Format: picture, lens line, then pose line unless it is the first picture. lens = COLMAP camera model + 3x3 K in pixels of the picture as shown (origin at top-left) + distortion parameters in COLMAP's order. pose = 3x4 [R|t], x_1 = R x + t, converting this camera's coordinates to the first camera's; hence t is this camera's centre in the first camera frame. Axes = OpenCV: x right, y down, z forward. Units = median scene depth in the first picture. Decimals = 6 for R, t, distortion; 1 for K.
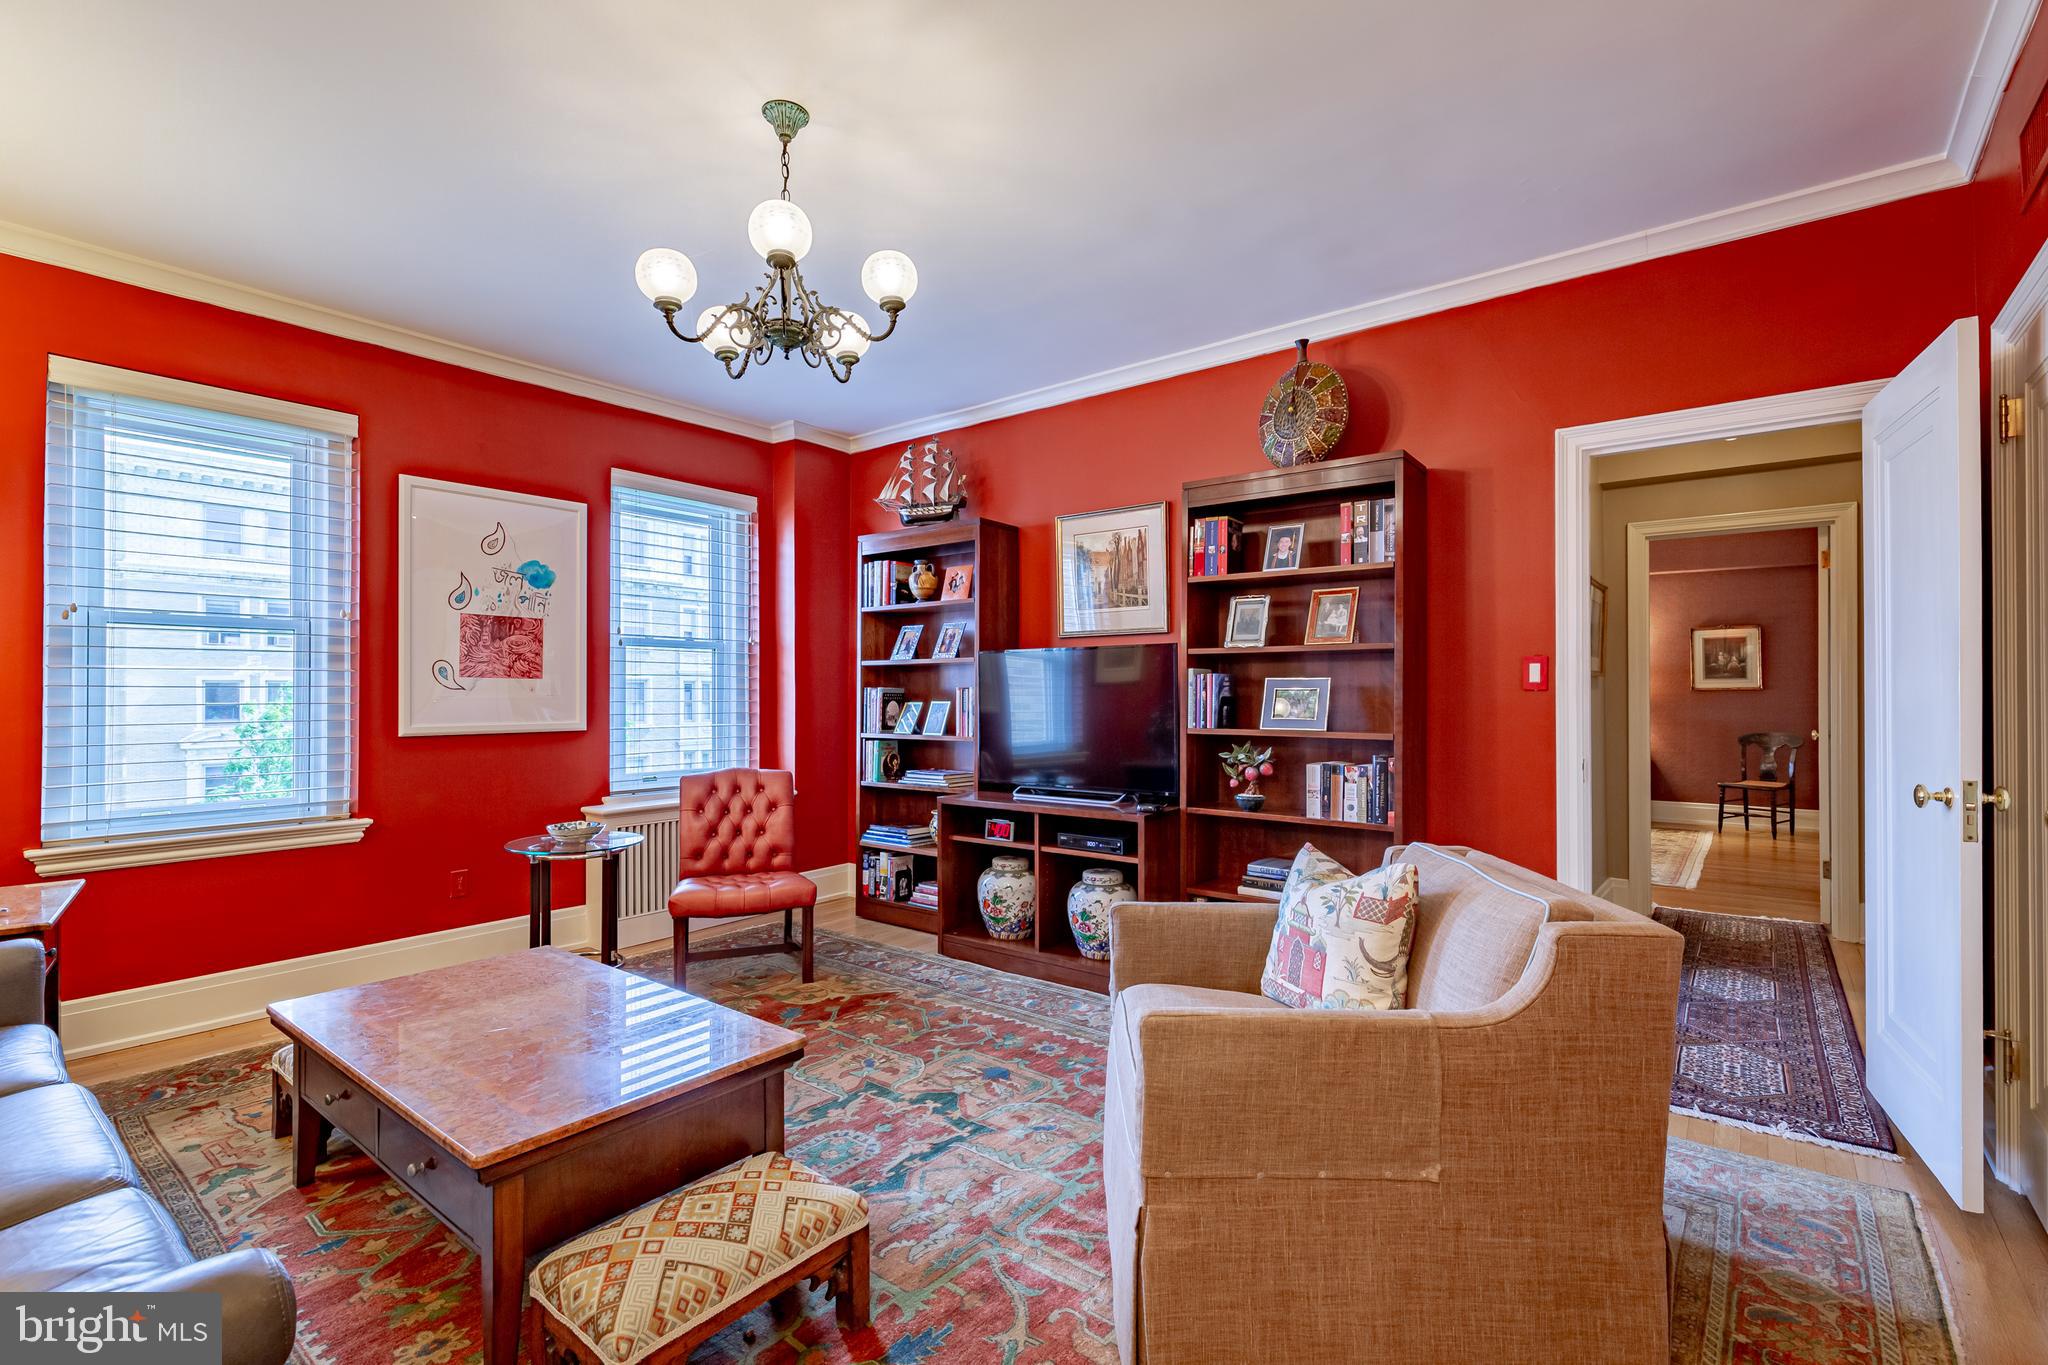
lens RADIAL K [[934.3, 0, 1027.4], [0, 934.3, 689.6], [0, 0, 1]] dist [0.010606, -0.000054]
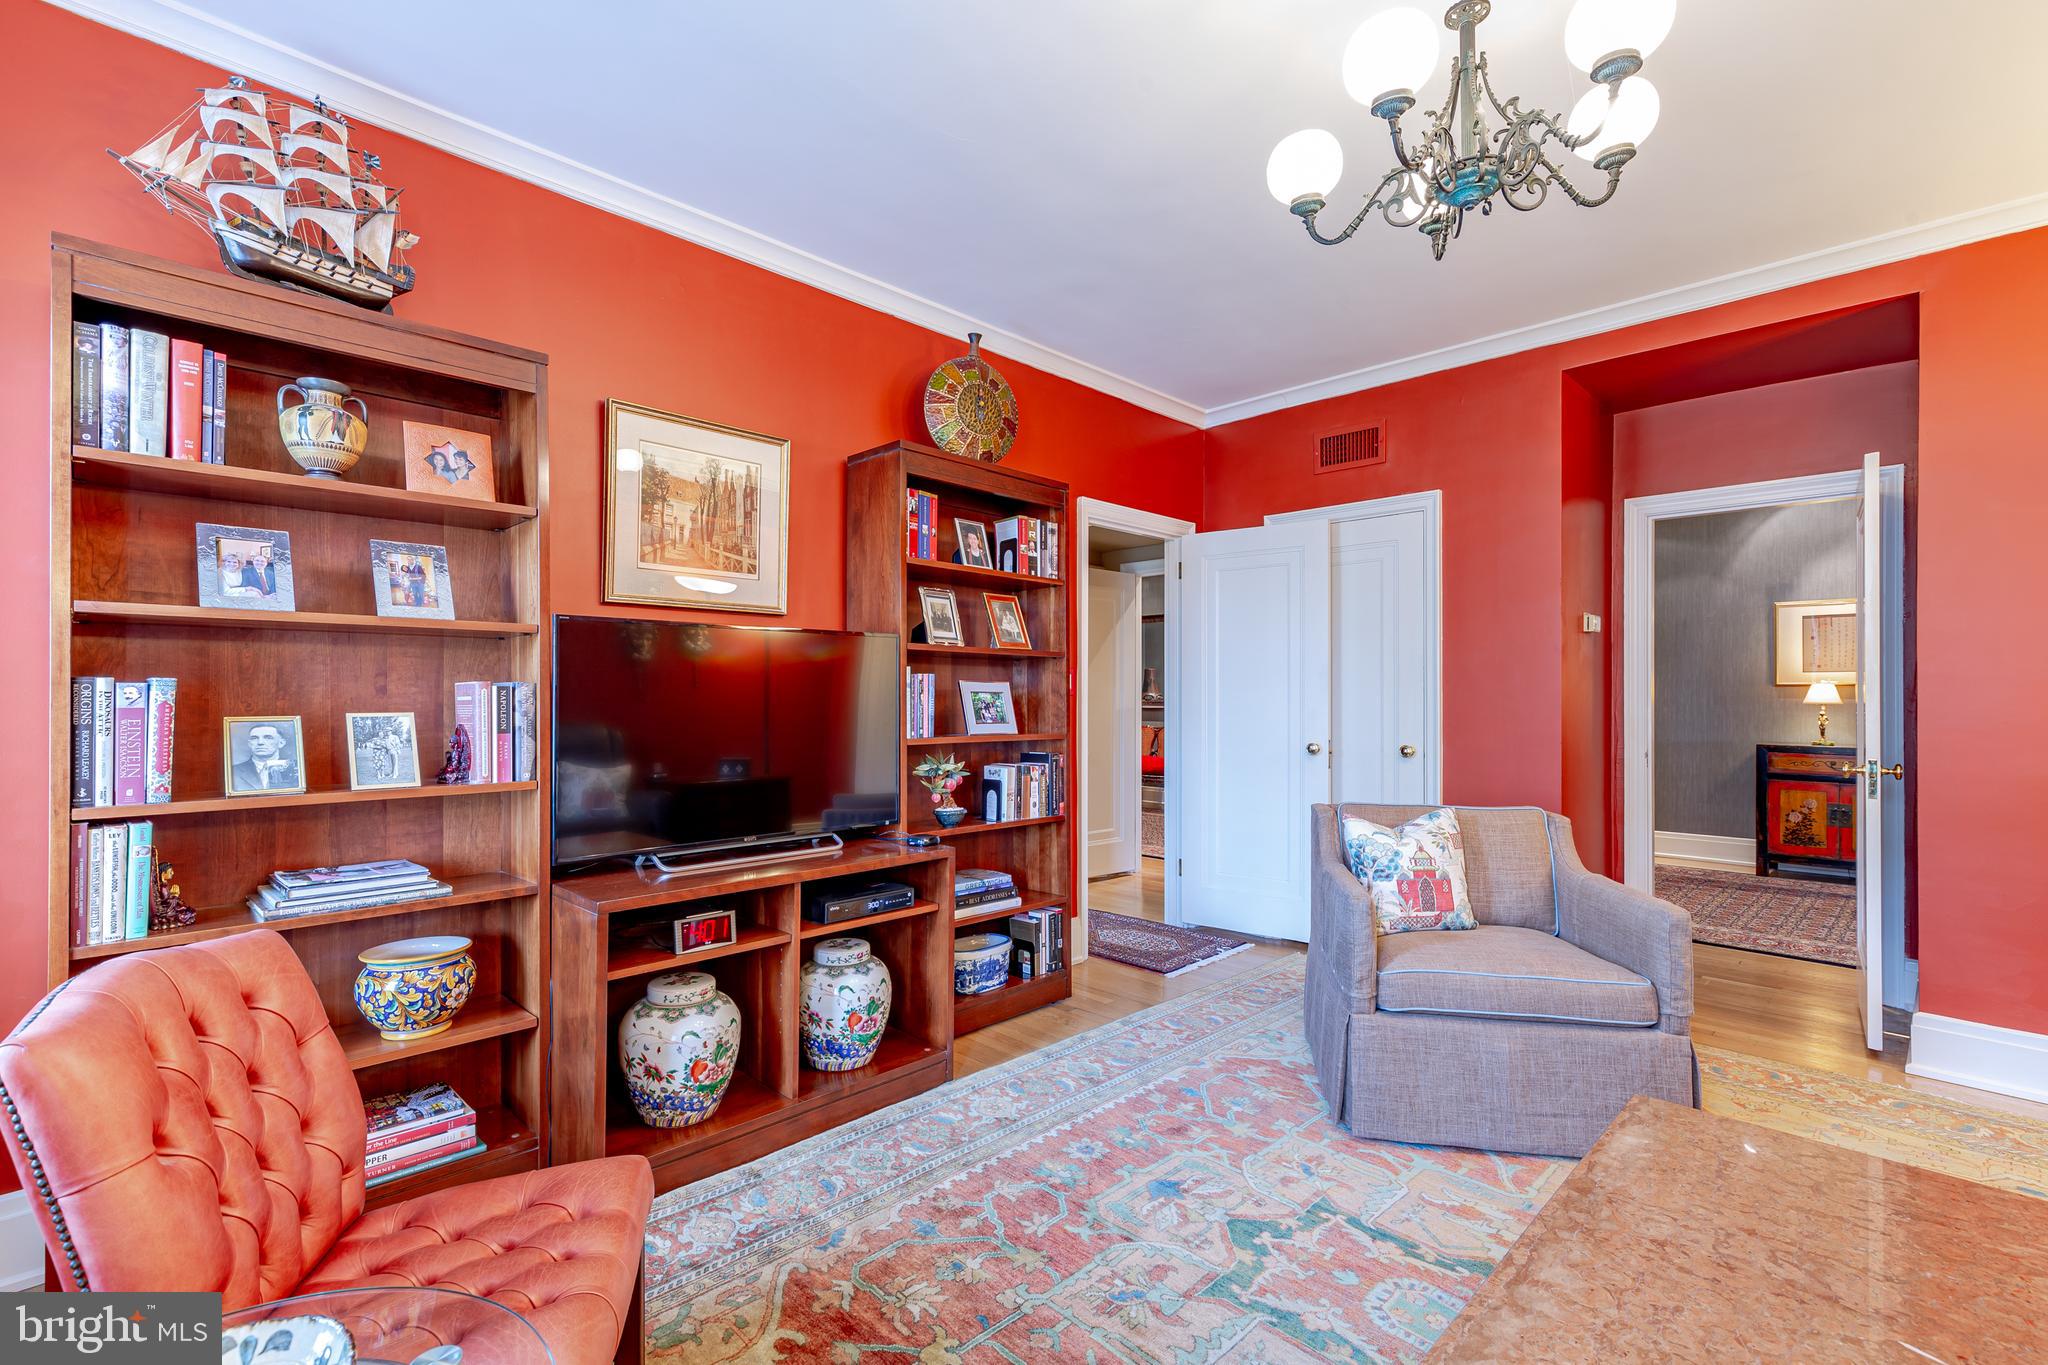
lens RADIAL K [[934.3, 0, 1025.3], [0, 934.3, 689.0], [0, 0, 1]] dist [0.010606, -0.000054]
pose [[0.108529, 0.010986, 0.994033, -0.667230], [-0.006265, 0.999927, -0.010367, 0.005513], [-0.994074, -0.005103, 0.108590, 0.841434]]
